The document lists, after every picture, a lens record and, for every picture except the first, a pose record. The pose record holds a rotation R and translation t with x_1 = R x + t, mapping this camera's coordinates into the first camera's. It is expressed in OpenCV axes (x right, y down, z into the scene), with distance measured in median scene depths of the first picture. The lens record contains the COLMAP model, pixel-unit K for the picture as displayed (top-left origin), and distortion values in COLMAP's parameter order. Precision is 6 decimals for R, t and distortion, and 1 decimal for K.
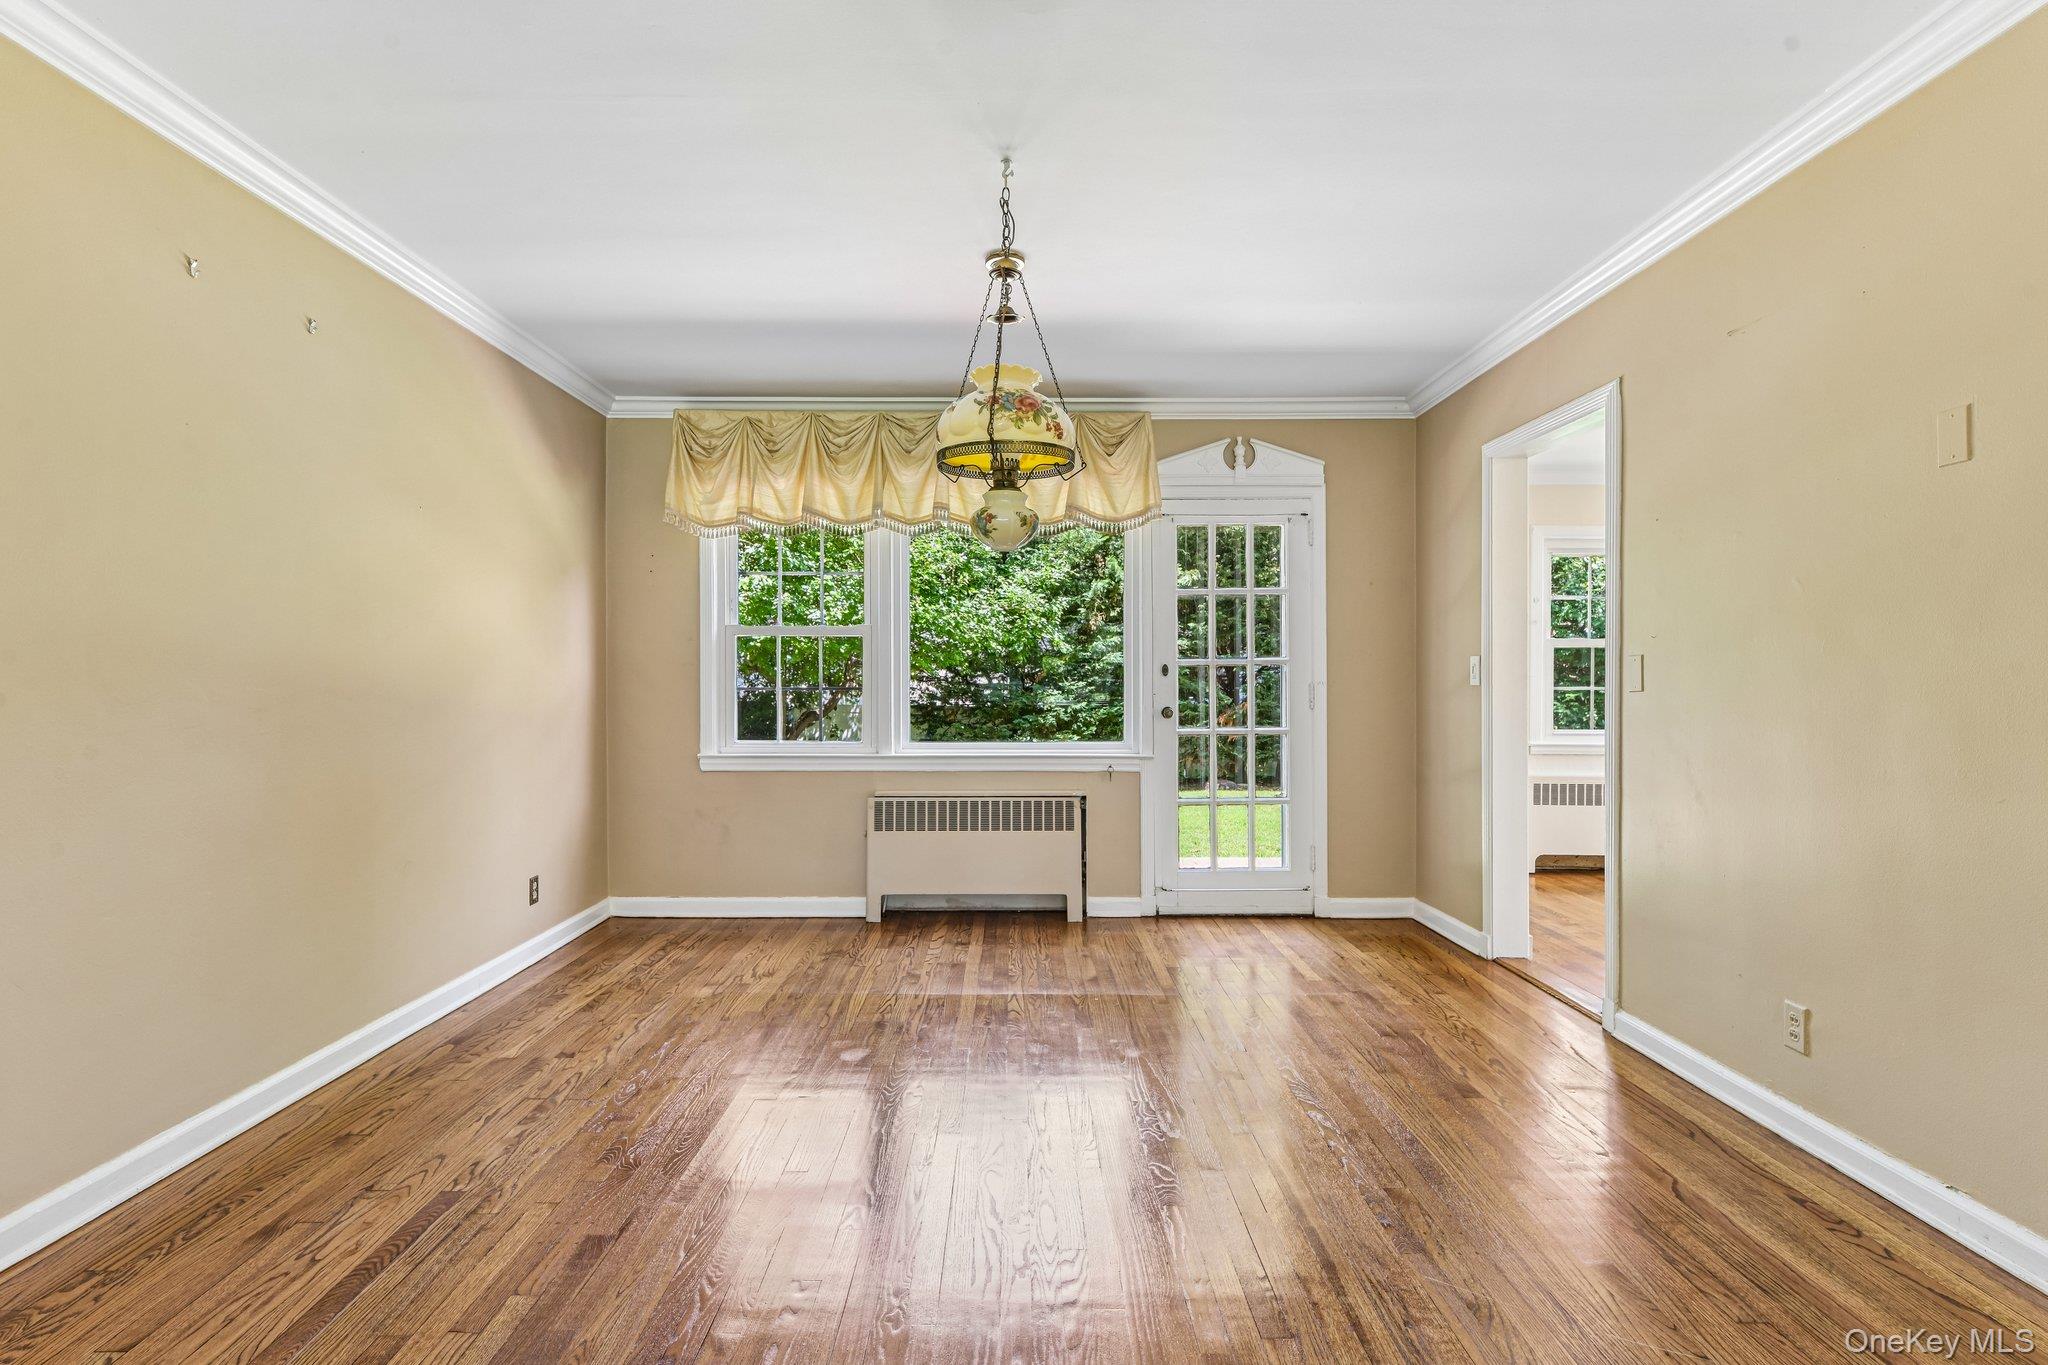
lens RADIAL K [[965.9, 0, 999.8], [0, 965.9, 676.2], [0, 0, 1]] dist [-0.001227, -0.001193]
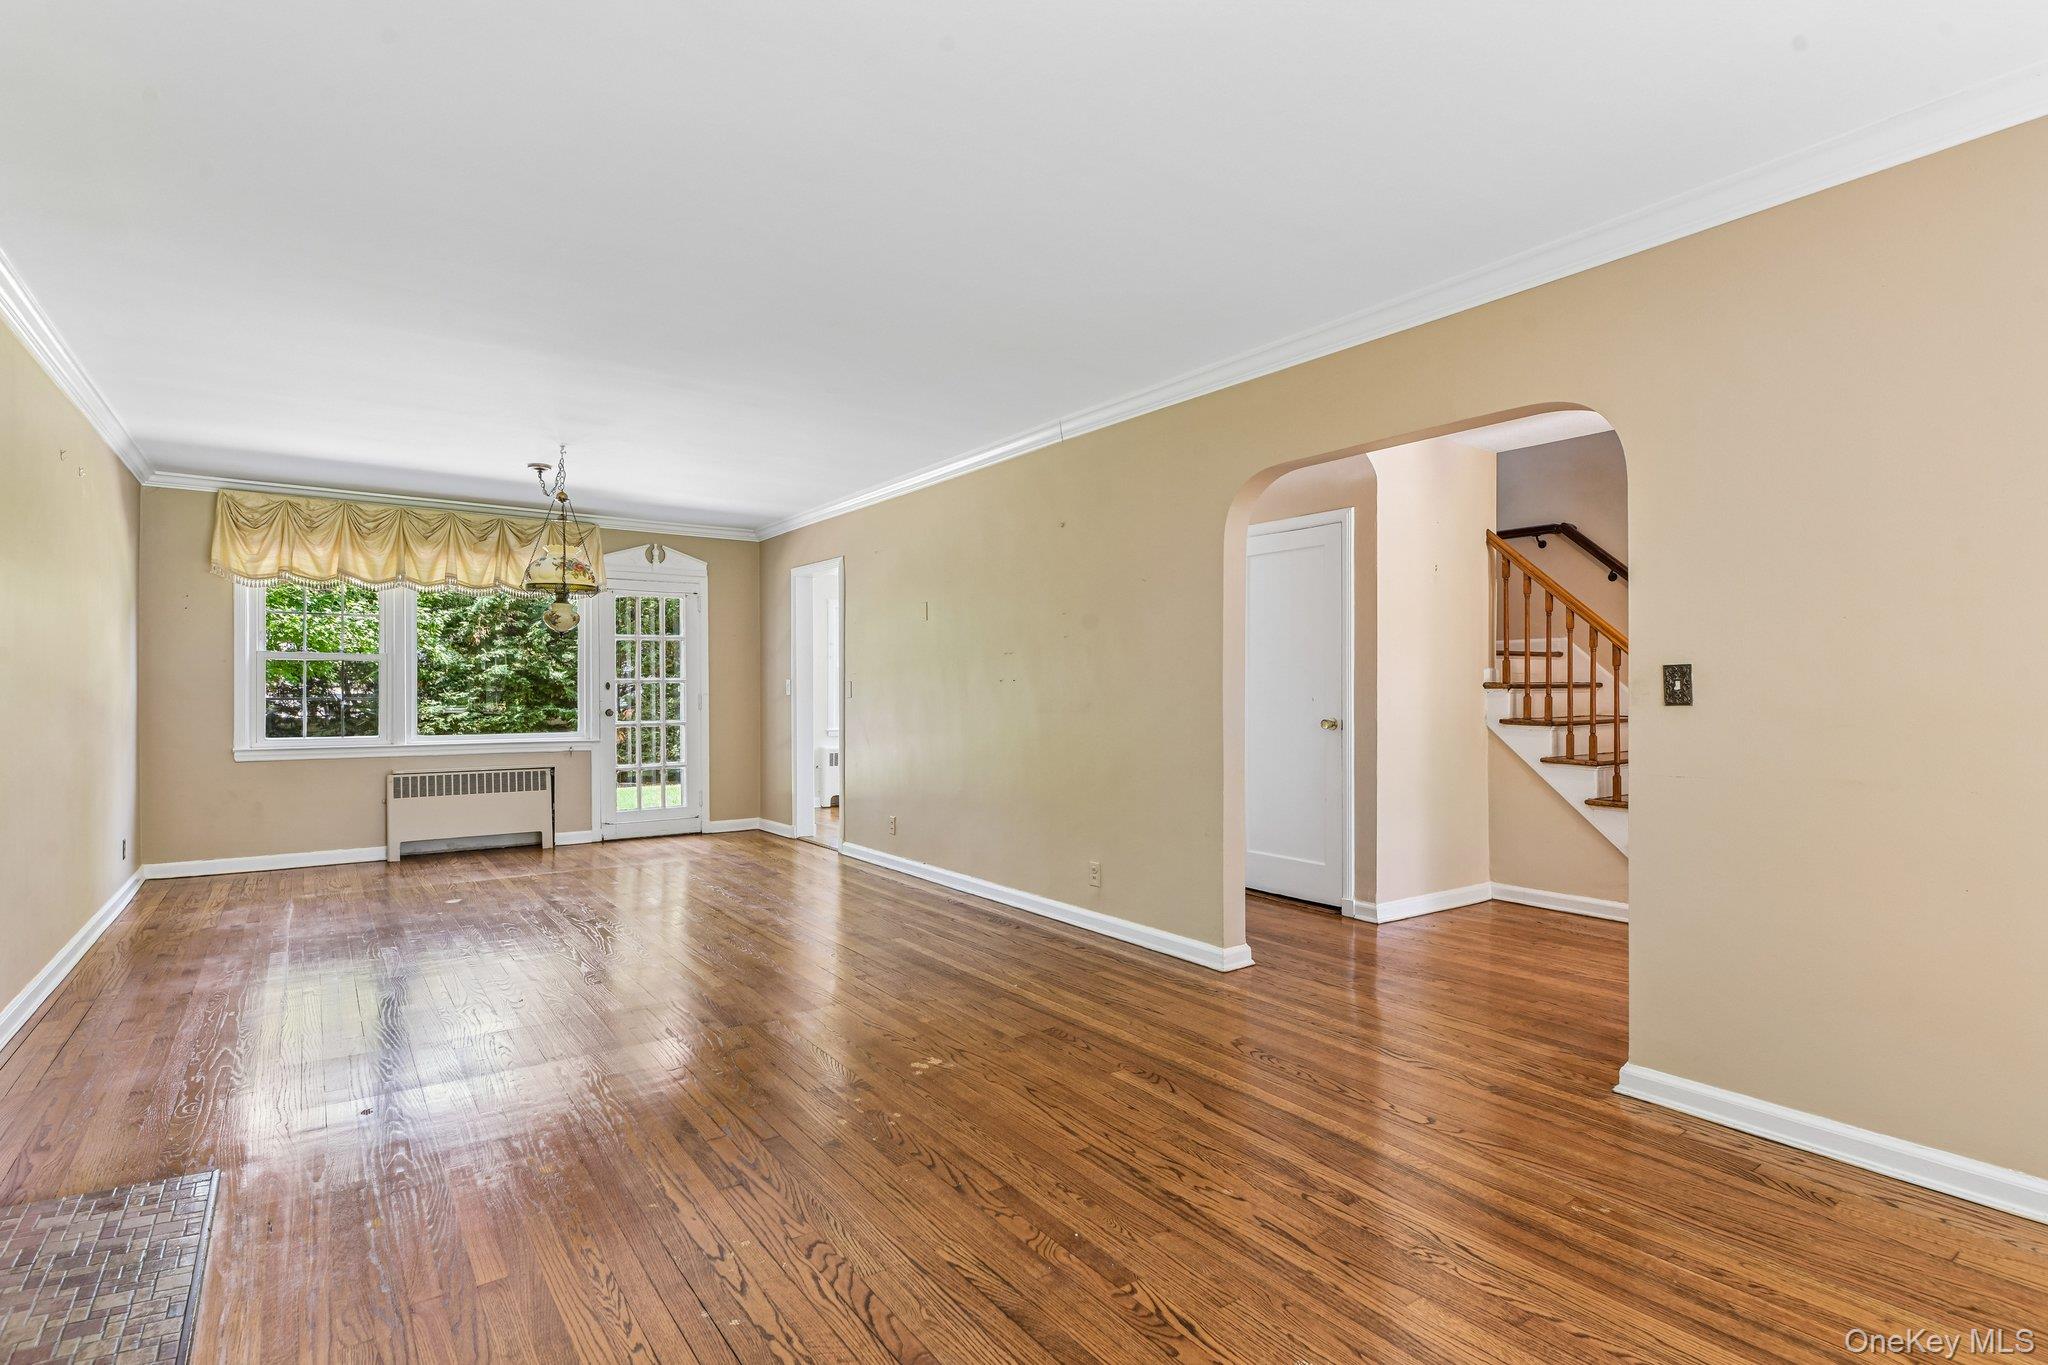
lens RADIAL K [[1007.2, 0, 1034.6], [0, 1007.2, 701.5], [0, 0, 1]] dist [0.017541, -0.000683]
pose [[0.793775, -0.006884, 0.608173, -0.288214], [-0.002929, 0.999881, 0.015140, -0.008036], [-0.608205, -0.013800, 0.793660, -0.762053]]
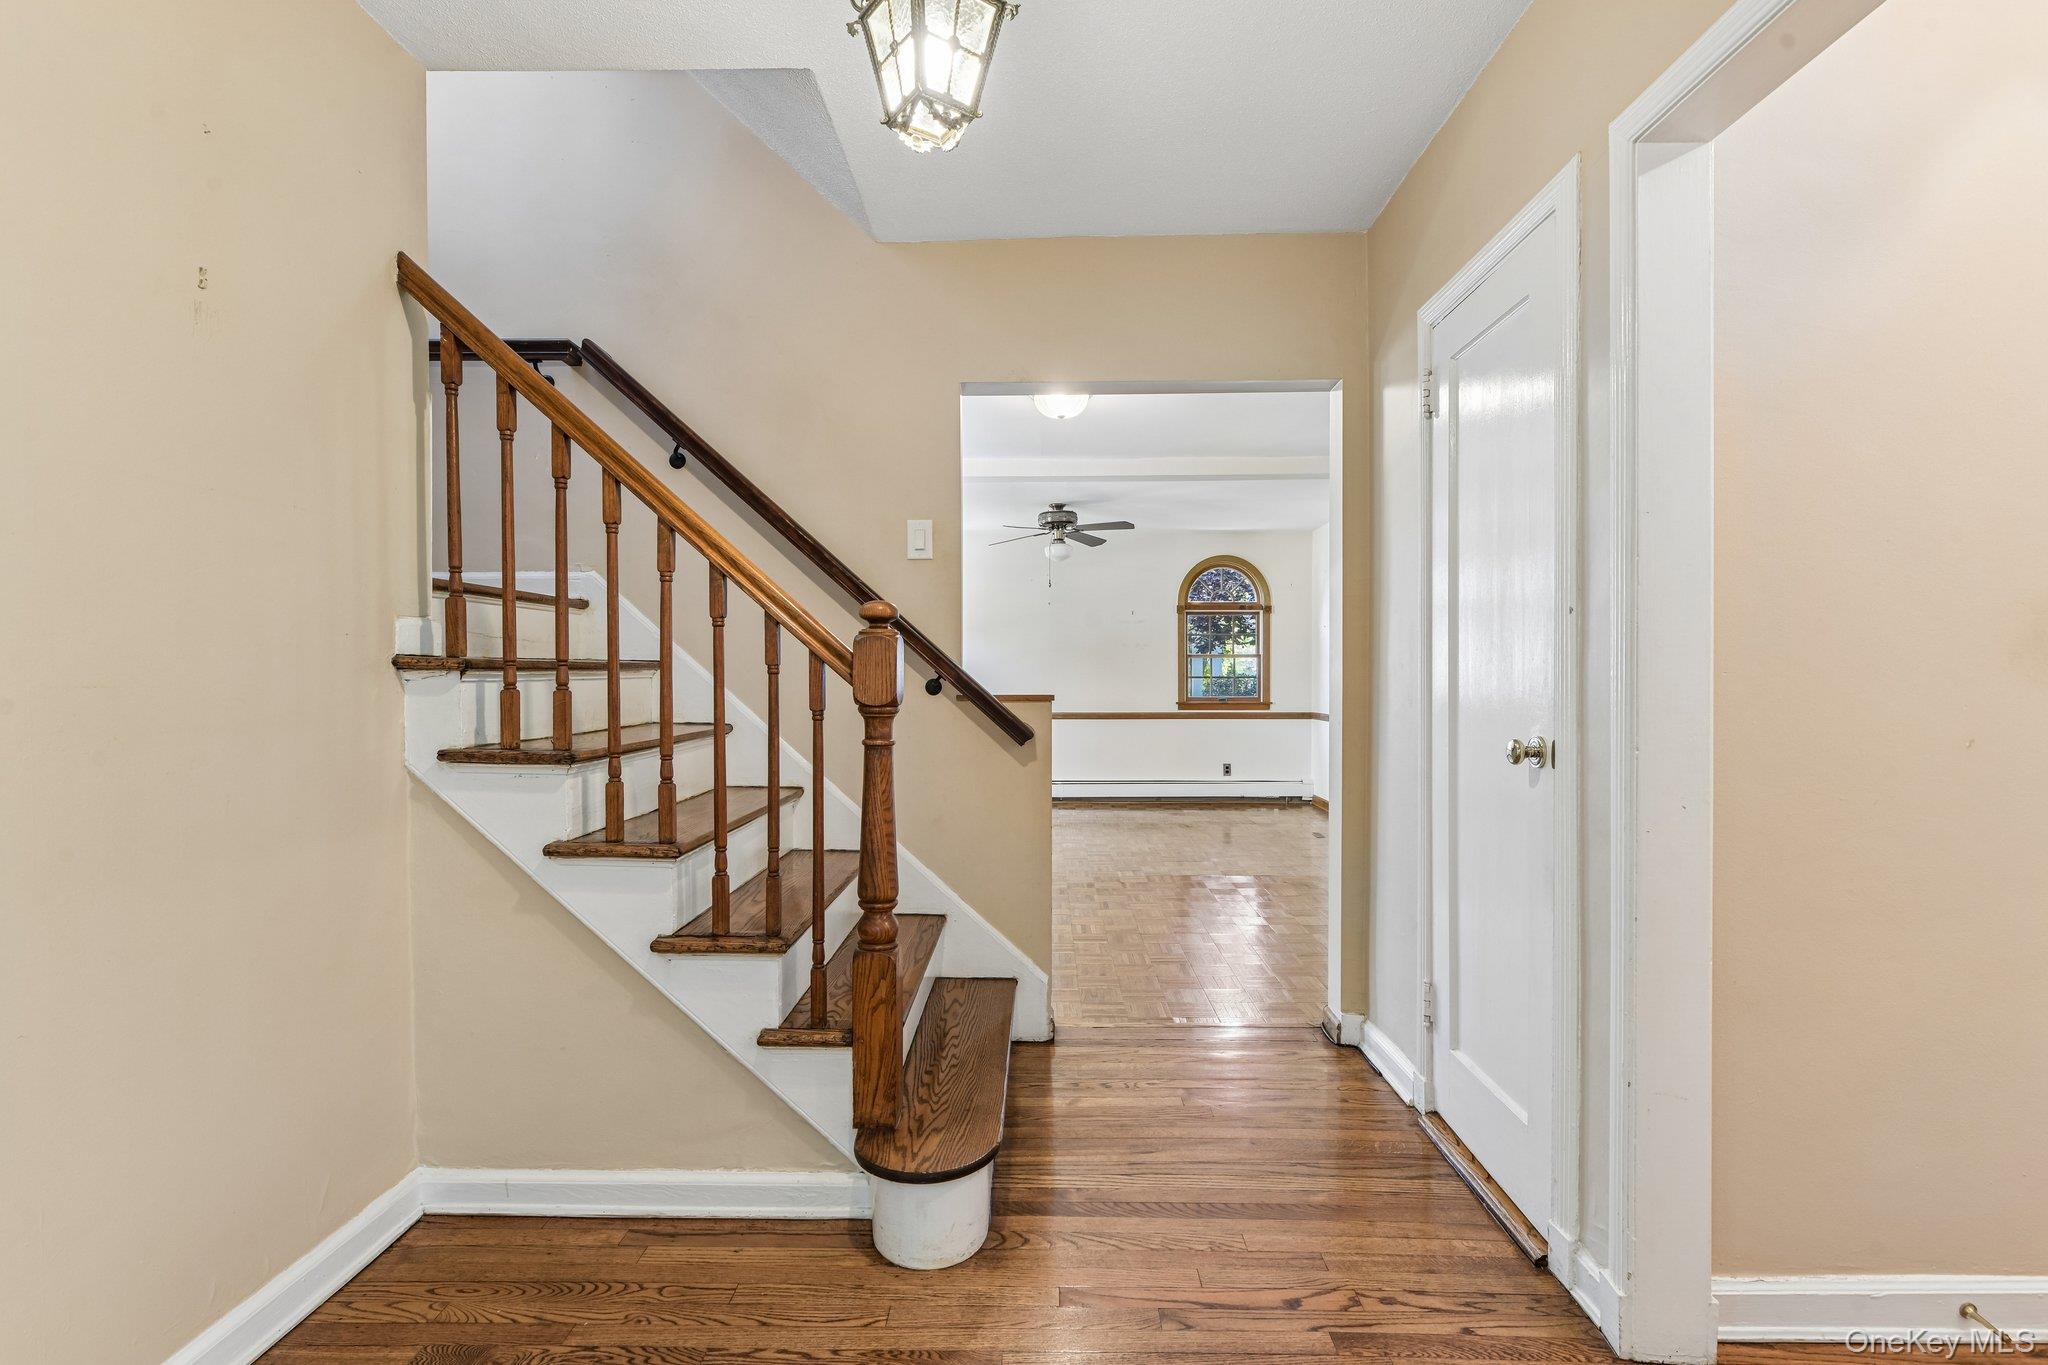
lens RADIAL K [[965.9, 0, 999.8], [0, 965.9, 676.2], [0, 0, 1]] dist [-0.001227, -0.001193]
pose [[0.035140, -0.007750, 0.999352, 0.516793], [-0.000703, 0.999969, 0.007779, -0.008030], [-0.999382, -0.000976, 0.035133, -0.384279]]
